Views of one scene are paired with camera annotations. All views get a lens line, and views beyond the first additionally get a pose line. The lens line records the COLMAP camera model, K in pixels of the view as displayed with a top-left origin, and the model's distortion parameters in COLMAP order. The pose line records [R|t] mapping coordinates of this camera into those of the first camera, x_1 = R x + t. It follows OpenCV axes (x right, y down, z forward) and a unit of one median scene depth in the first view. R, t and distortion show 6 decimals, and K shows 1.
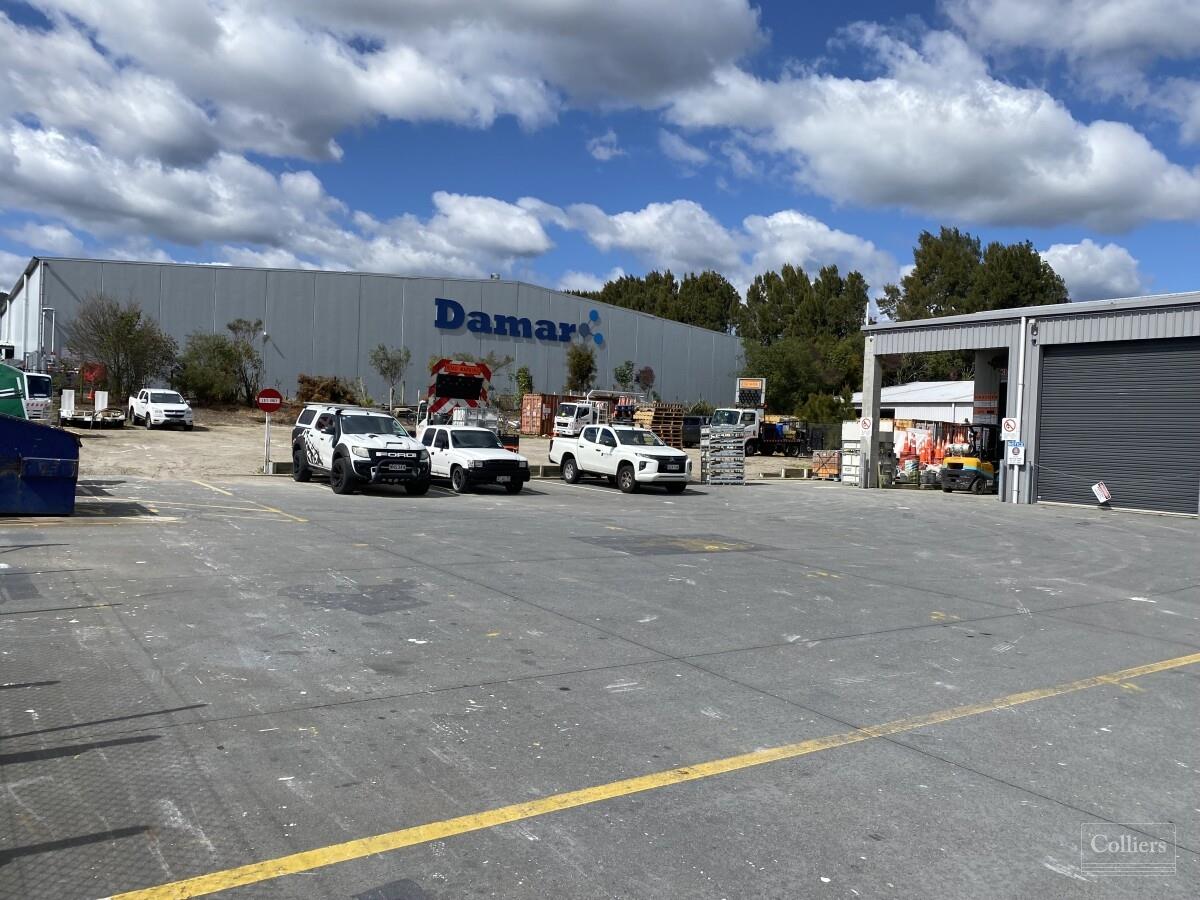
lens RADIAL K [[904.6, 0, 588.5], [0, 904.6, 454.3], [0, 0, 1]] dist [0.005600, -0.044349]
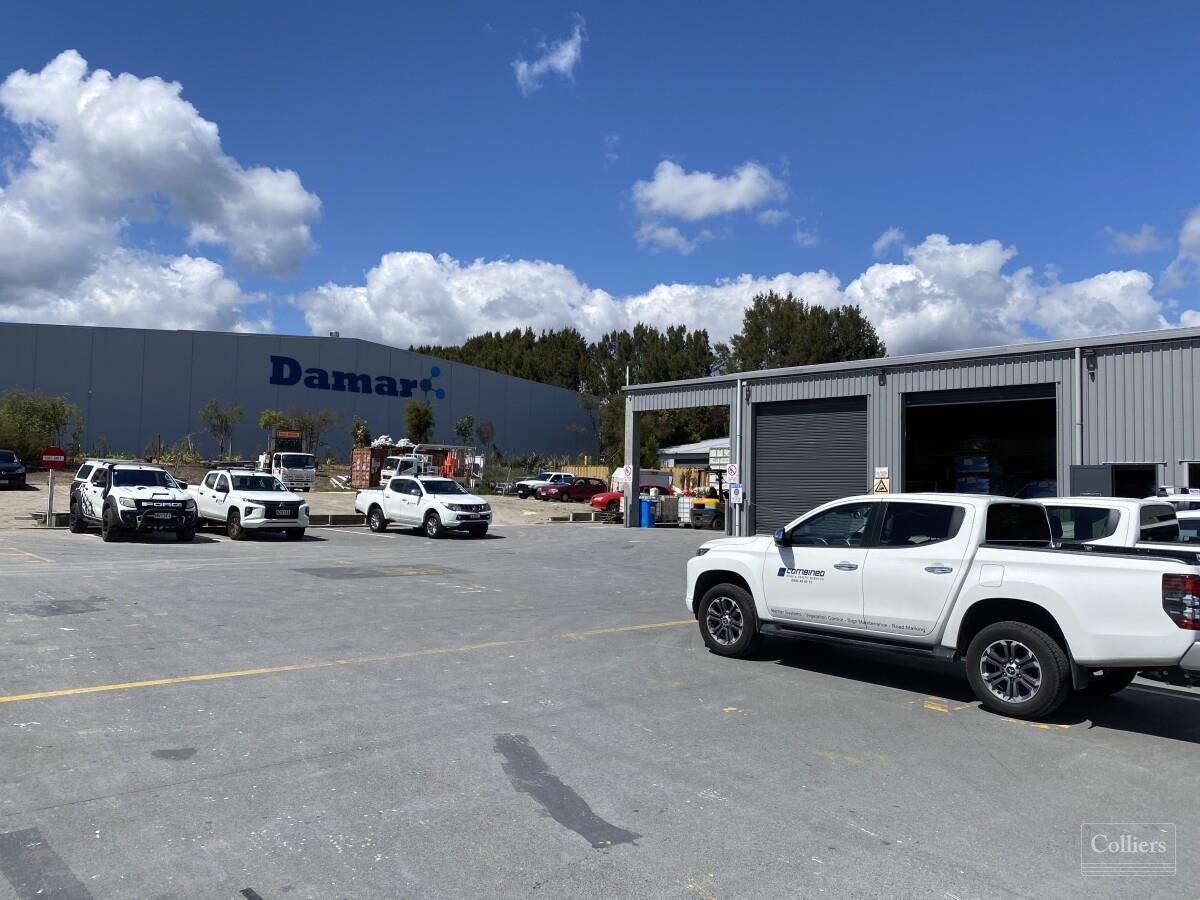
lens RADIAL K [[904.6, 0, 618.8], [0, 904.6, 436.2], [0, 0, 1]] dist [0.005600, -0.044349]
pose [[0.986581, -0.008729, 0.163040, 0.115420], [0.021459, 0.996840, -0.076483, 0.009798], [-0.161857, 0.078955, 0.983651, -0.136854]]
